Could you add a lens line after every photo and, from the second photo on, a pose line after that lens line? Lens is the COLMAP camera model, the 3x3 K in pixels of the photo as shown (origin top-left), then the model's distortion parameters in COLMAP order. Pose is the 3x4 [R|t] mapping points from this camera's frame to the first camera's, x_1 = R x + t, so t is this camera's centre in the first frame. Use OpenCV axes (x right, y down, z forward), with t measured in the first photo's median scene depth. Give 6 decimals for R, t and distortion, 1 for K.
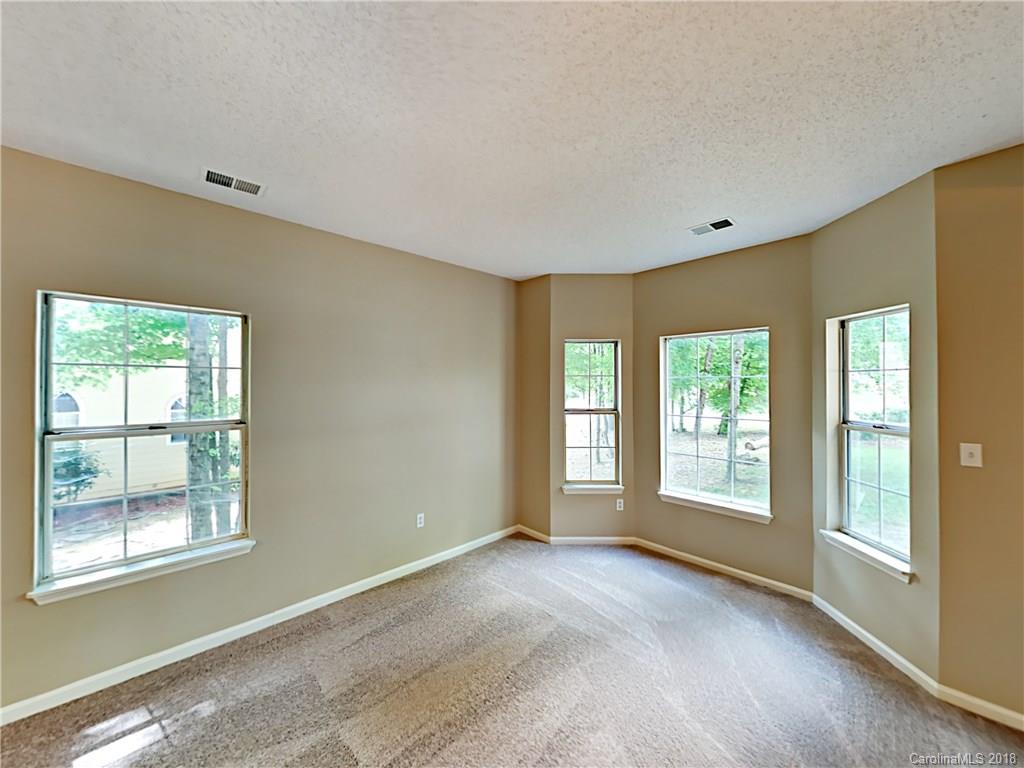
lens RADIAL K [[384.0, 0, 509.3], [0, 384.0, 384.3], [0, 0, 1]] dist [0.000160, 0.000055]
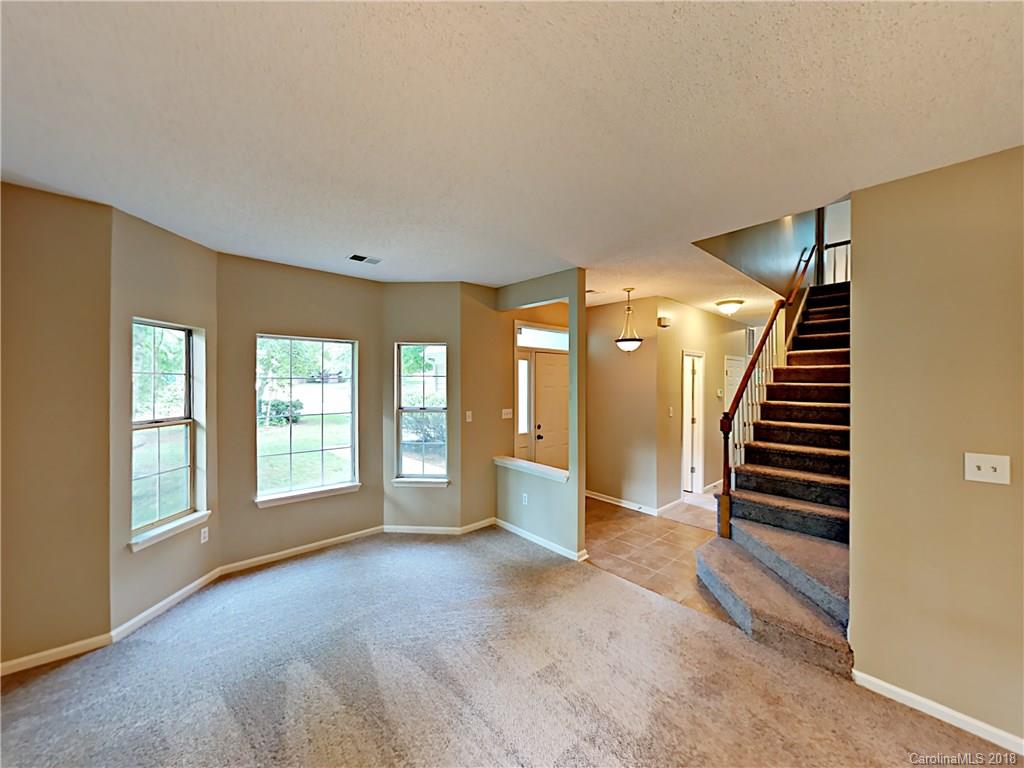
lens RADIAL K [[384.0, 0, 509.3], [0, 384.0, 384.3], [0, 0, 1]] dist [0.000160, 0.000055]
pose [[0.029897, 0.000914, 0.999553, -0.522776], [-0.000124, 1.000000, -0.000911, -0.000288], [-0.999553, -0.000097, 0.029898, 0.361562]]
